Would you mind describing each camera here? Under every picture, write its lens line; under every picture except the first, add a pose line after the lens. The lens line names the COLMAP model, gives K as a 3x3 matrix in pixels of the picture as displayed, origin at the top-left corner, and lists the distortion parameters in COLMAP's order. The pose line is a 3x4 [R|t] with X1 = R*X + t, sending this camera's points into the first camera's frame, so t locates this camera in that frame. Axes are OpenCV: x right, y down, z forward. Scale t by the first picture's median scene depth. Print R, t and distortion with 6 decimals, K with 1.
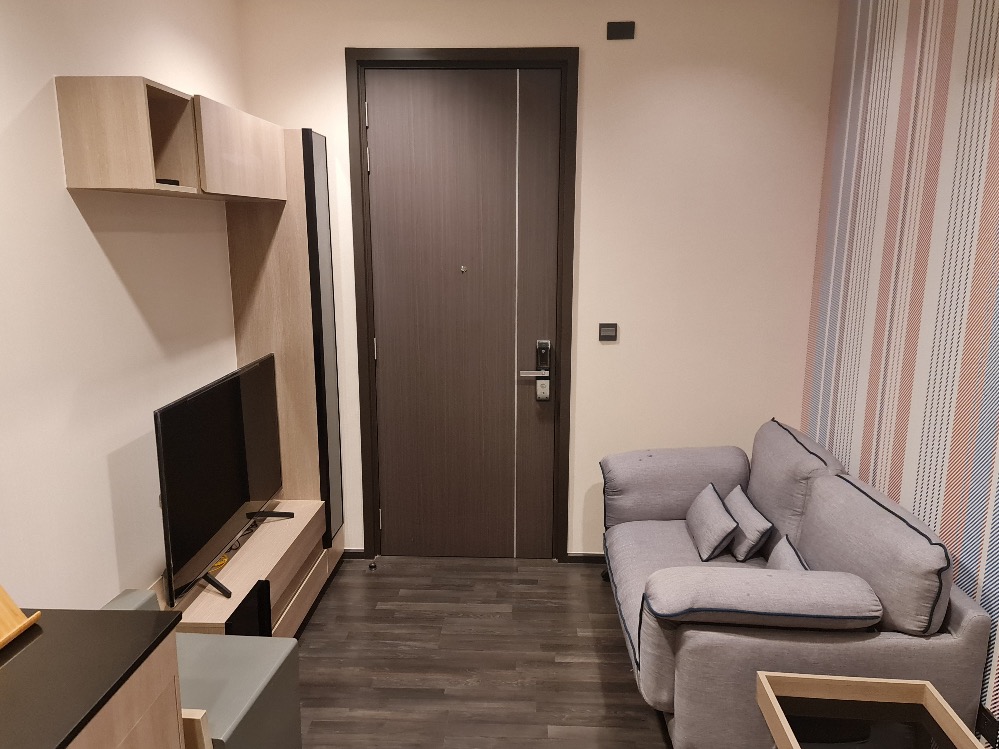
lens RADIAL K [[752.0, 0, 501.4], [0, 752.0, 373.2], [0, 0, 1]] dist [0.058314, 0.004386]
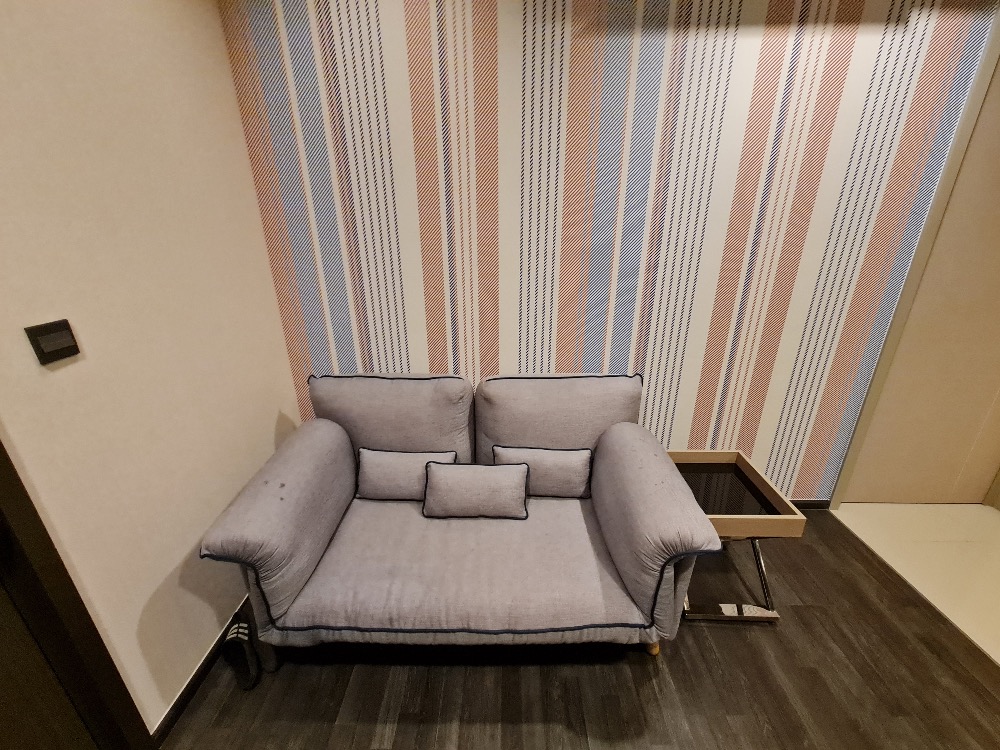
lens RADIAL K [[404.7, 0, 501.5], [0, 404.7, 372.1], [0, 0, 1]] dist [-0.002631, -0.000263]
pose [[-0.027971, -0.359890, 0.932575, -0.135532], [0.195815, 0.912892, 0.358168, -0.091602], [-0.980242, 0.192630, 0.044938, 0.899905]]
